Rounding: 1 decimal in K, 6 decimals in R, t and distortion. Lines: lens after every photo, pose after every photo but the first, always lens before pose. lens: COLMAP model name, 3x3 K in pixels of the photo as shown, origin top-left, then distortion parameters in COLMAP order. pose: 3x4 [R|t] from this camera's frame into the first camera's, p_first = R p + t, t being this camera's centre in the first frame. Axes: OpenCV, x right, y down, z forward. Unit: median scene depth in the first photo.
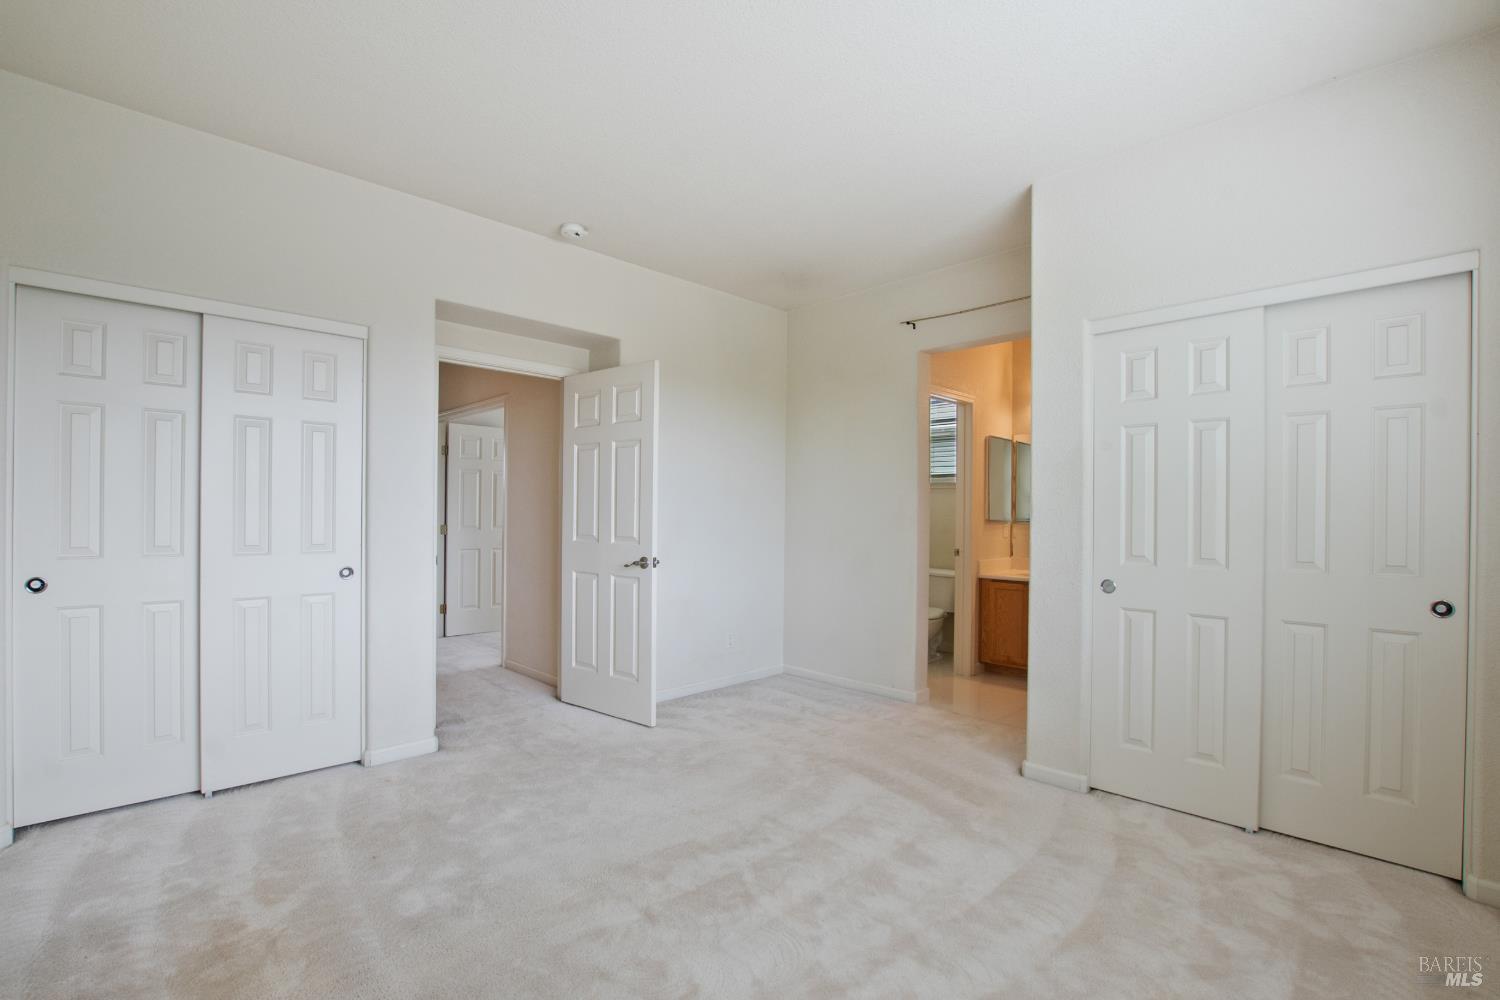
lens RADIAL K [[669.5, 0, 746.8], [0, 669.5, 522.6], [0, 0, 1]] dist [-0.030463, 0.000291]
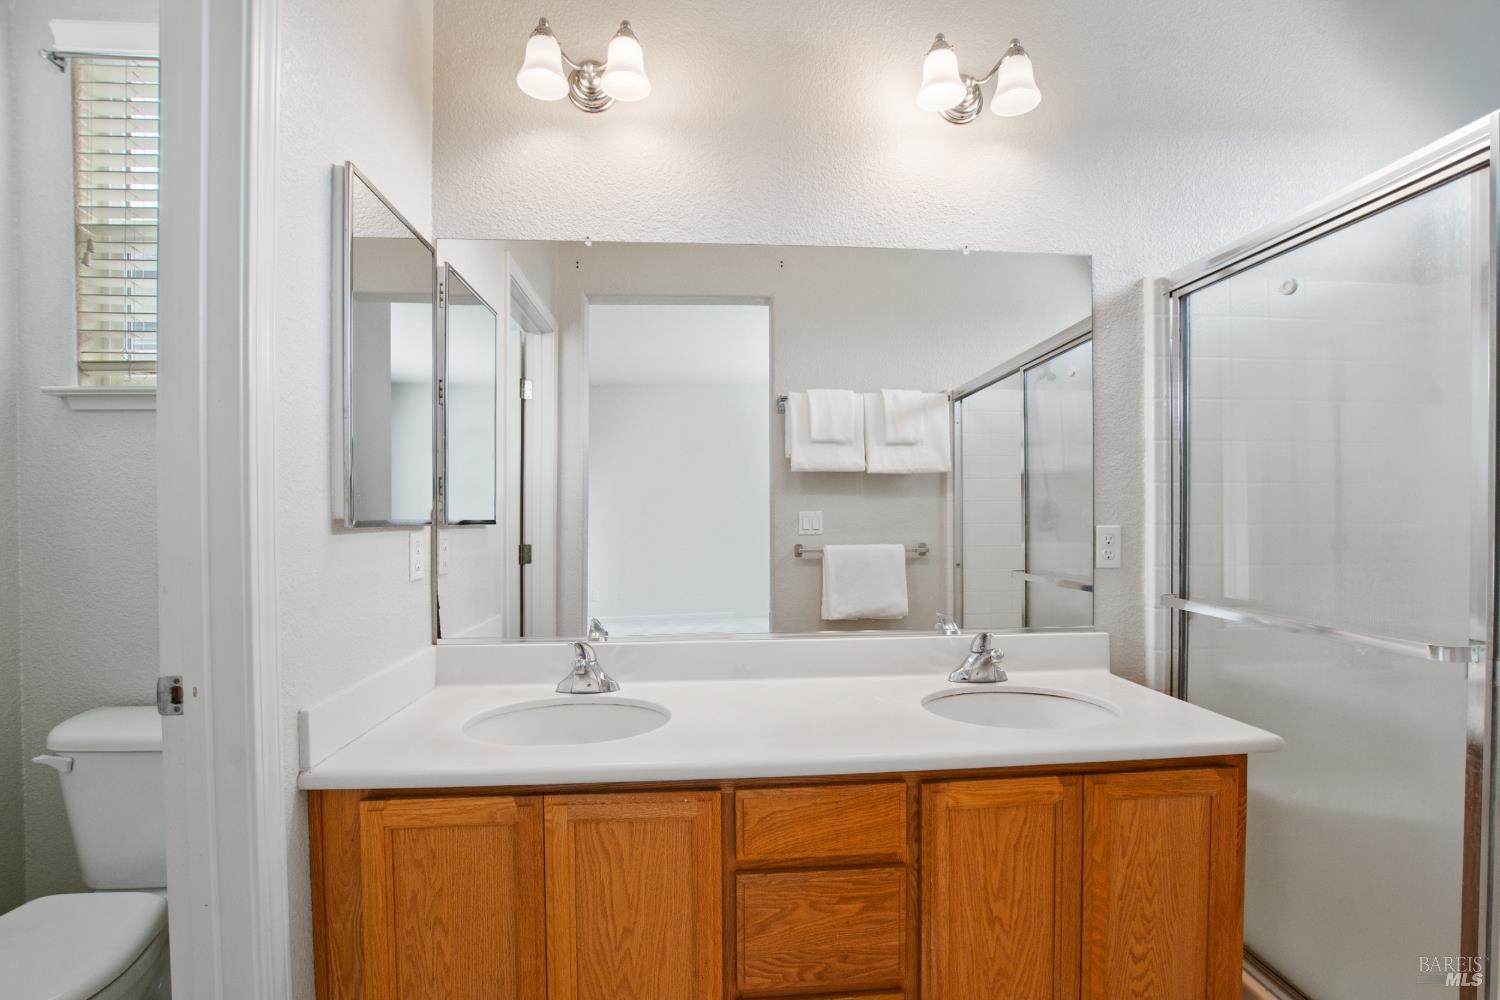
lens RADIAL K [[669.5, 0, 746.8], [0, 669.5, 522.6], [0, 0, 1]] dist [-0.030463, 0.000291]
pose [[0.648027, -0.020376, 0.761345, 0.278683], [0.018206, 0.999771, 0.011260, -0.004114], [-0.761400, 0.006564, 0.648249, 0.747677]]
